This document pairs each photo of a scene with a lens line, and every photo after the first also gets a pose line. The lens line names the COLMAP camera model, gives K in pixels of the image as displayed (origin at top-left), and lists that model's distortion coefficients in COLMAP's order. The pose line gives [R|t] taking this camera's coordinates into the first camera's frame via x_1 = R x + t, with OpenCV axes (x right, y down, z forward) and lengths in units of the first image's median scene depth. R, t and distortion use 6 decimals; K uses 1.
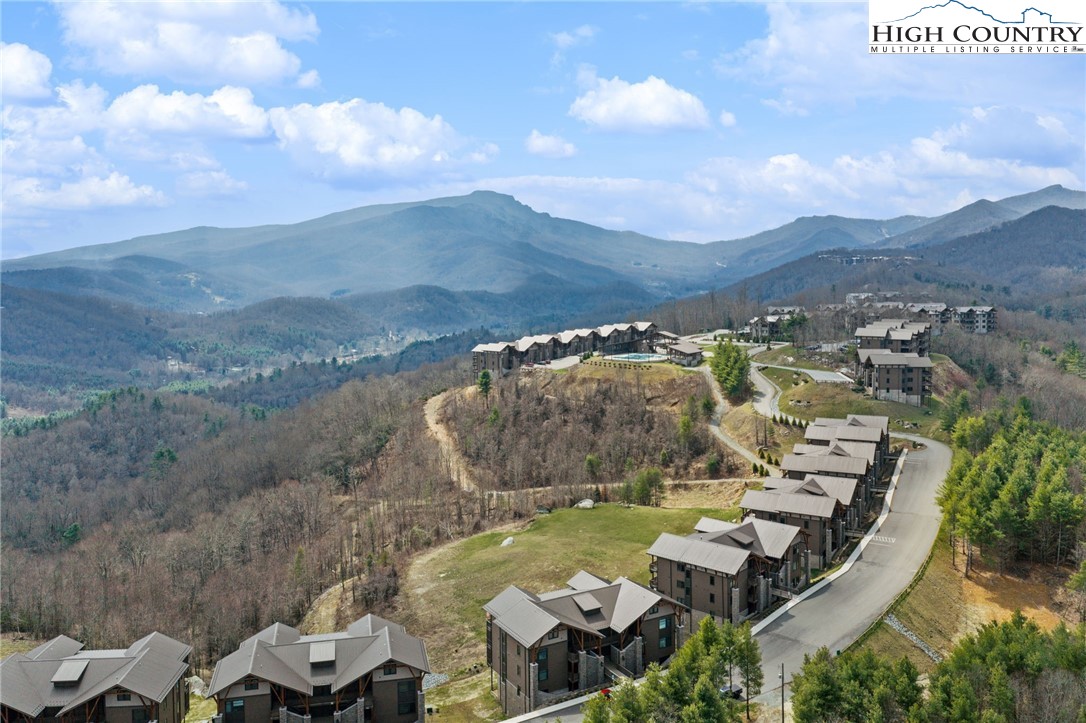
lens RADIAL K [[855.3, 0, 544.6], [0, 855.3, 334.3], [0, 0, 1]] dist [0.014717, -0.002359]
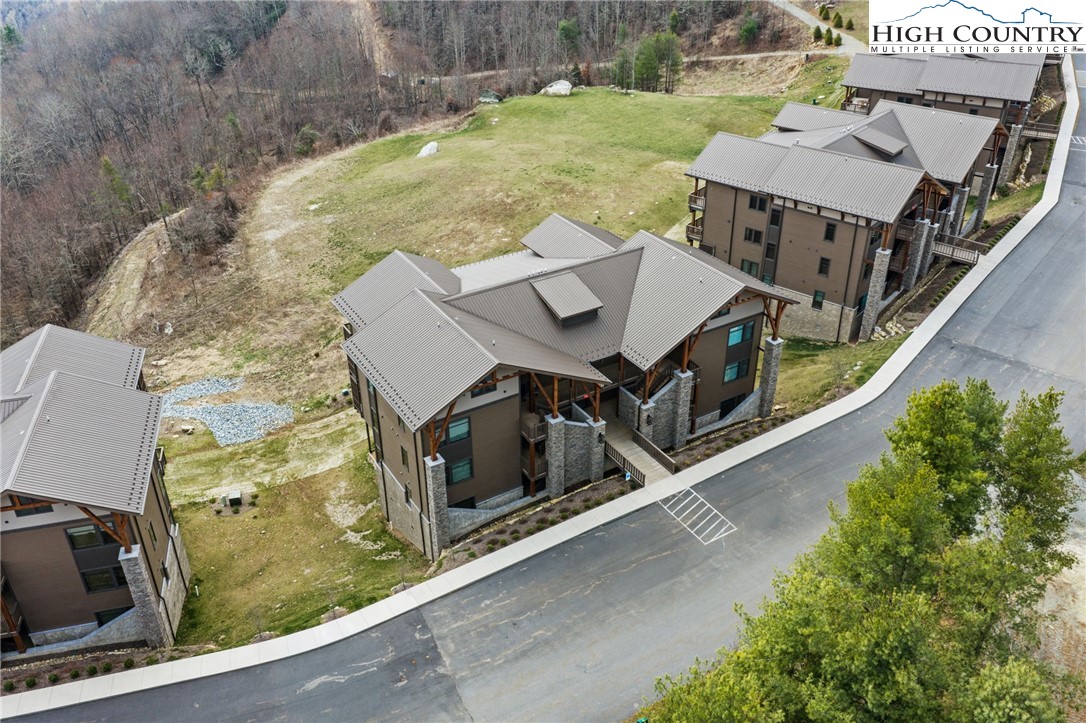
lens RADIAL K [[855.3, 0, 544.6], [0, 855.3, 334.3], [0, 0, 1]] dist [0.014717, -0.002359]
pose [[0.999308, -0.011761, 0.035282, 0.017273], [-0.004925, 0.898480, 0.438986, 0.106929], [-0.036863, -0.438856, 0.897801, 0.452481]]
